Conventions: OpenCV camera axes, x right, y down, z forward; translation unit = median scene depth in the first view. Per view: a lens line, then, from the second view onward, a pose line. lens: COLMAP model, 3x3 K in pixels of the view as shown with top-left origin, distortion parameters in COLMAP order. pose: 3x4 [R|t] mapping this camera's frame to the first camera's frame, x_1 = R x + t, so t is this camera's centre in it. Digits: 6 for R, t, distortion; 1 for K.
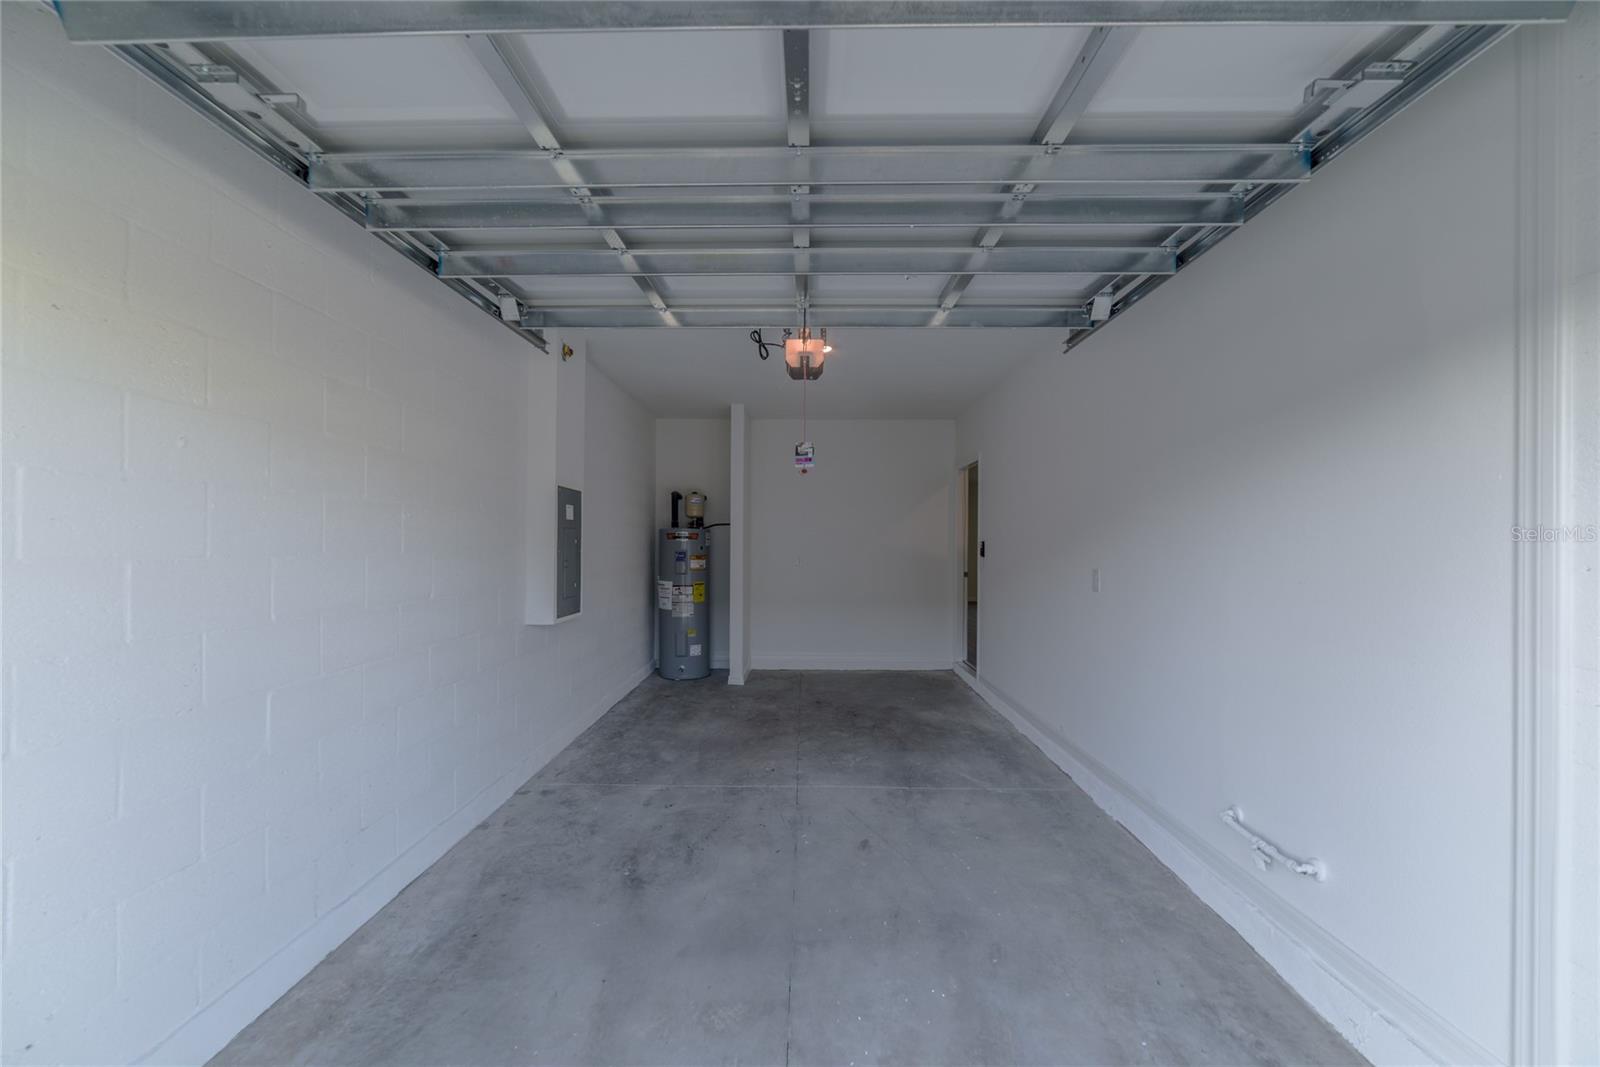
lens RADIAL K [[610.5, 0, 791.2], [0, 610.5, 539.6], [0, 0, 1]] dist [-0.008228, 0.005182]
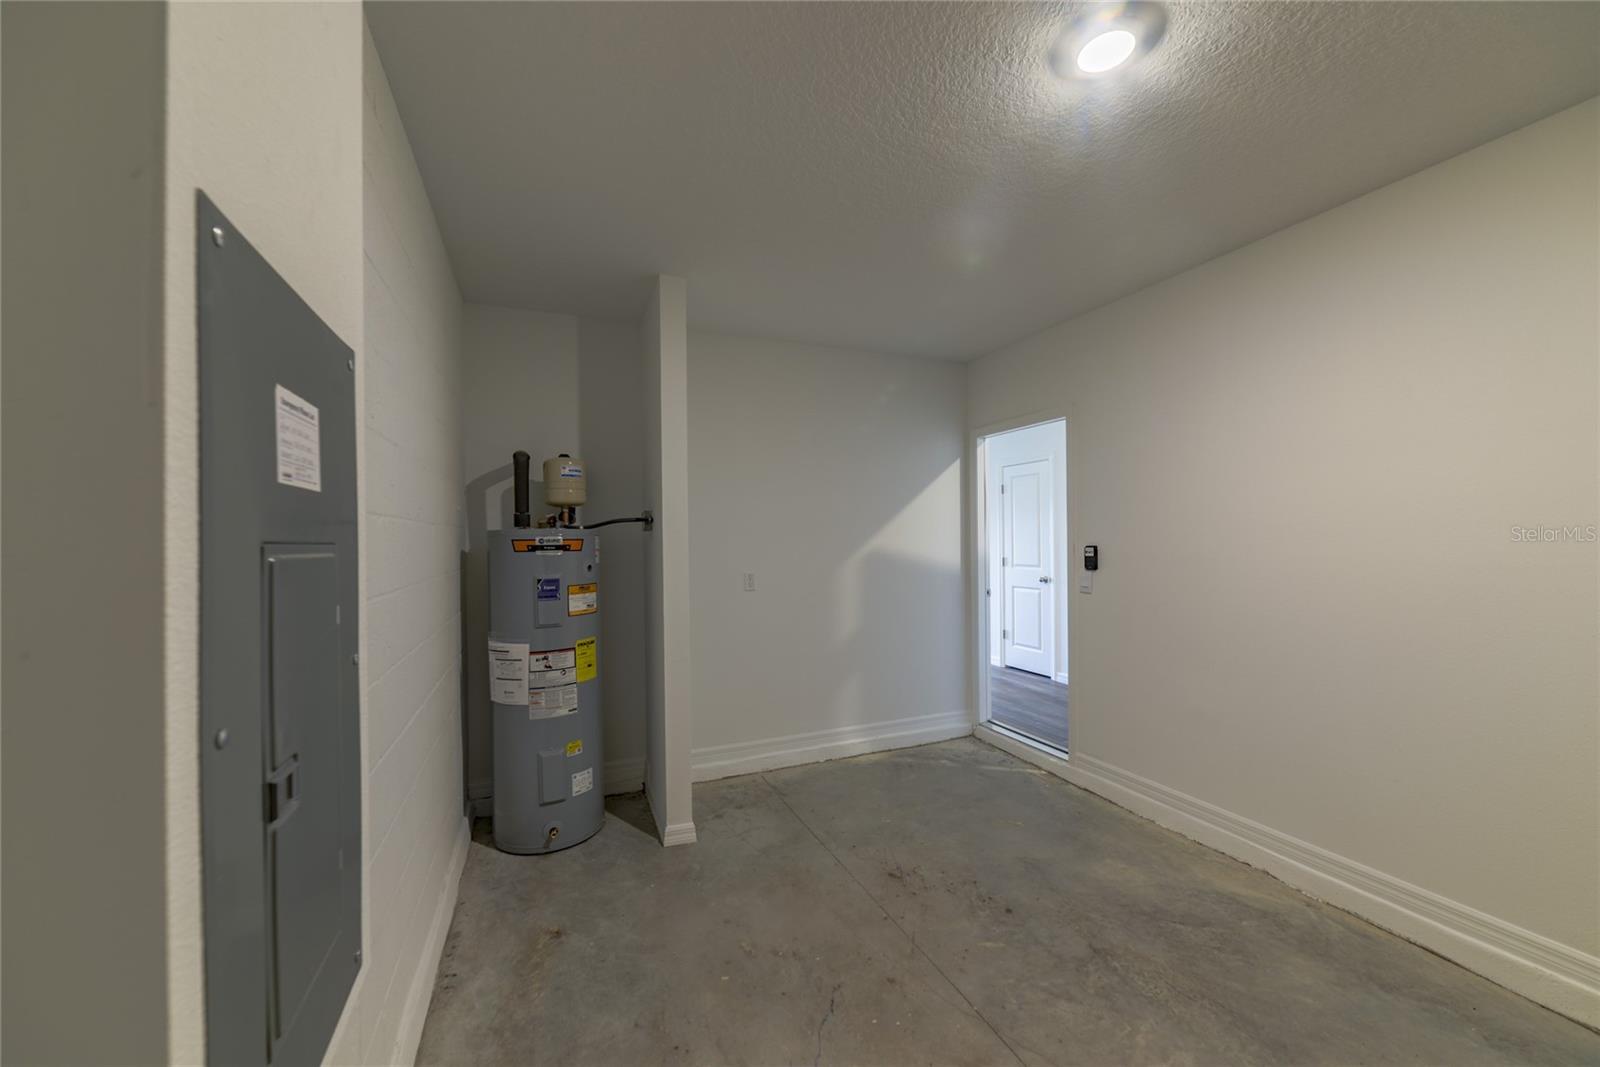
lens RADIAL K [[610.5, 0, 791.2], [0, 610.5, 539.6], [0, 0, 1]] dist [-0.008228, 0.005182]
pose [[0.922135, -0.017959, 0.386451, -0.188886], [0.014716, 0.999827, 0.011349, -0.012330], [-0.386588, -0.004778, 0.922240, 0.498848]]
